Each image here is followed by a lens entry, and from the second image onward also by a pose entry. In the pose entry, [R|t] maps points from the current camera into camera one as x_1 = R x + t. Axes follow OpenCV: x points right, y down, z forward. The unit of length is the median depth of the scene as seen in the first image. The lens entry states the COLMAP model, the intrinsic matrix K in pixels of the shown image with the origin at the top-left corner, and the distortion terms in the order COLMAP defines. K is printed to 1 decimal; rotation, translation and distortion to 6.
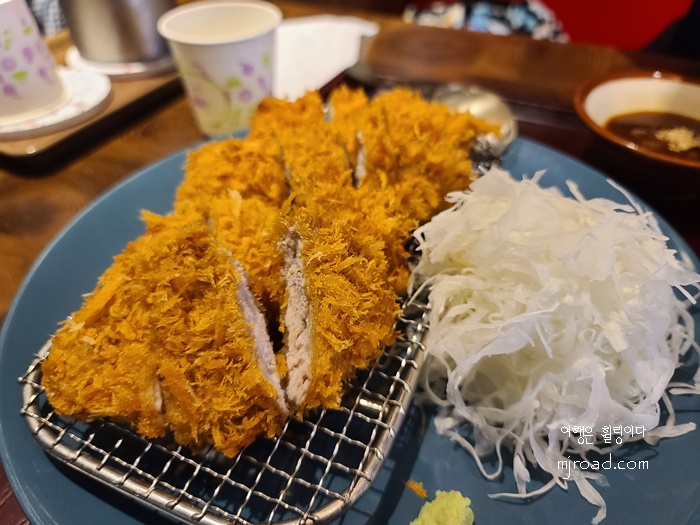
lens RADIAL K [[549.4, 0, 351.6], [0, 549.4, 259.1], [0, 0, 1]] dist [-0.059139, 0.023416]
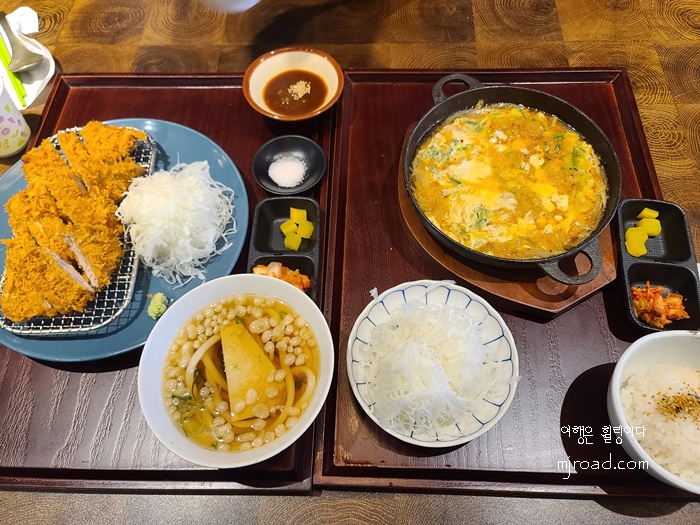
lens RADIAL K [[496.8, 0, 355.7], [0, 496.8, 263.2], [0, 0, 1]] dist [0.018717, -0.013336]
pose [[0.901025, -0.380611, 0.208059, 0.675385], [0.278594, 0.875431, 0.394977, -0.552518], [-0.332474, -0.297920, 0.894821, -1.938892]]
